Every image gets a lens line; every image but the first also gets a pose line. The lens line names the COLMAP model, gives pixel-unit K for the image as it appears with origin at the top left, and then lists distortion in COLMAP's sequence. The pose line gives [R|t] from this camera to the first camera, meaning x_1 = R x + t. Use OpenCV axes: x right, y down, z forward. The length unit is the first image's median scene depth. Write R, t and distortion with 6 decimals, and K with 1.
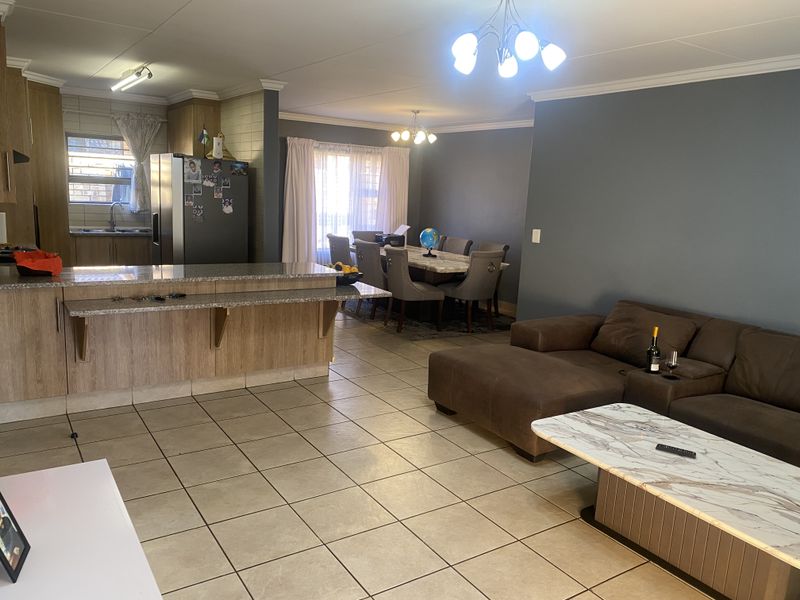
lens RADIAL K [[602.8, 0, 398.1], [0, 602.8, 299.9], [0, 0, 1]] dist [0.013660, -0.009731]
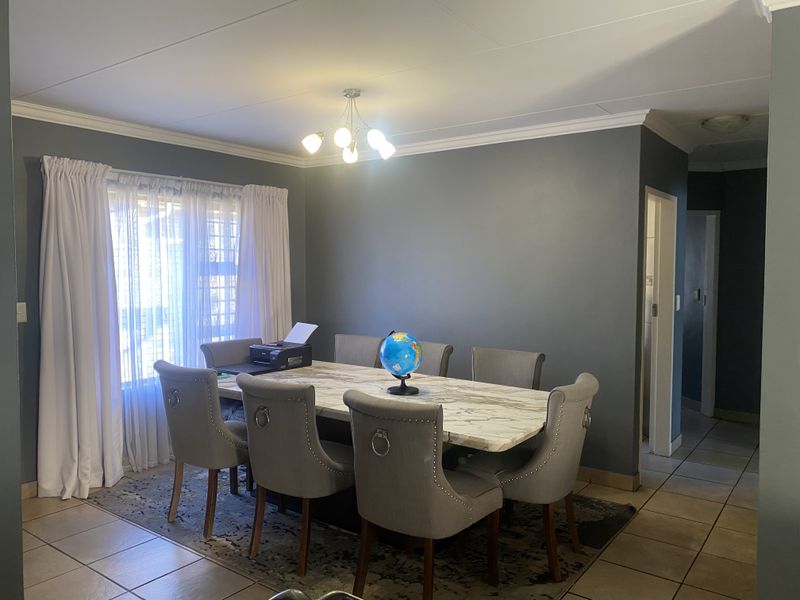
lens RADIAL K [[602.8, 0, 403.1], [0, 602.8, 302.2], [0, 0, 1]] dist [0.013660, -0.009731]
pose [[0.934749, -0.070485, 0.348247, -0.091321], [0.109477, 0.989576, -0.093564, -0.082907], [-0.338022, 0.125584, 0.932722, 0.468266]]
